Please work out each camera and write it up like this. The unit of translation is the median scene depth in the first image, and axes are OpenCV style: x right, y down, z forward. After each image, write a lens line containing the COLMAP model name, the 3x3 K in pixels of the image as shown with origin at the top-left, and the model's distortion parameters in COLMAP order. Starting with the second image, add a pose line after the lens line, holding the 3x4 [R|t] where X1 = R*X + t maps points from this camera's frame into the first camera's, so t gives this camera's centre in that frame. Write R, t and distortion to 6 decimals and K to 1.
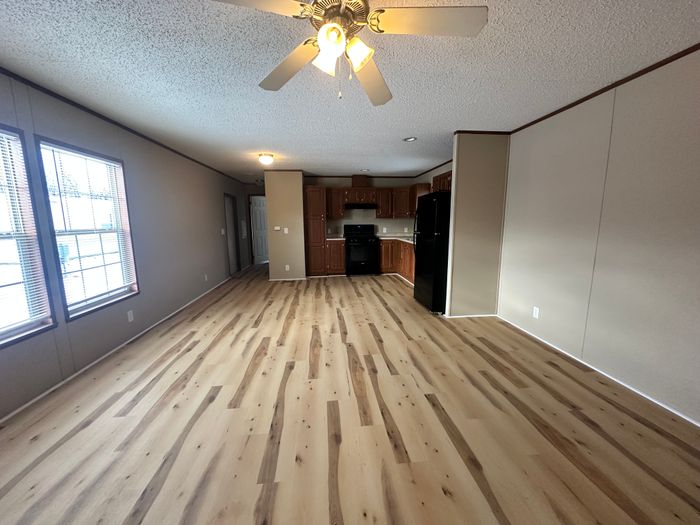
lens RADIAL K [[279.5, 0, 347.2], [0, 279.5, 261.5], [0, 0, 1]] dist [0.000590, -0.000024]
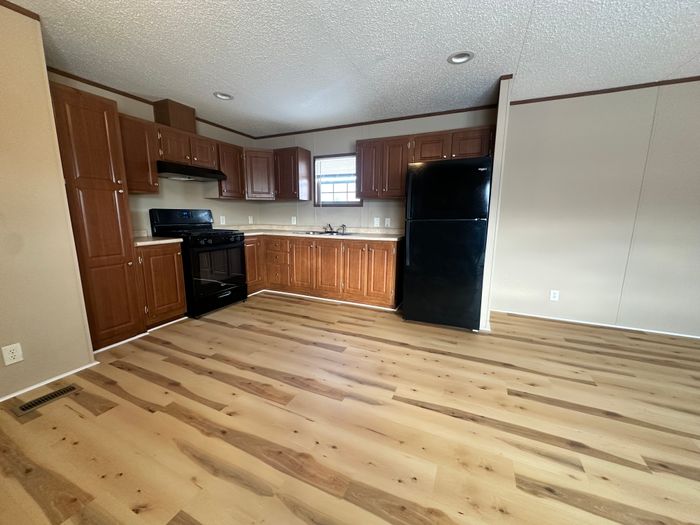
lens RADIAL K [[279.5, 0, 350.1], [0, 279.5, 263.1], [0, 0, 1]] dist [0.000590, -0.000024]
pose [[0.496872, -0.136811, 0.856972, -0.452636], [0.114288, 0.989210, 0.091657, -0.092406], [-0.860265, 0.052400, 0.507147, 0.933412]]
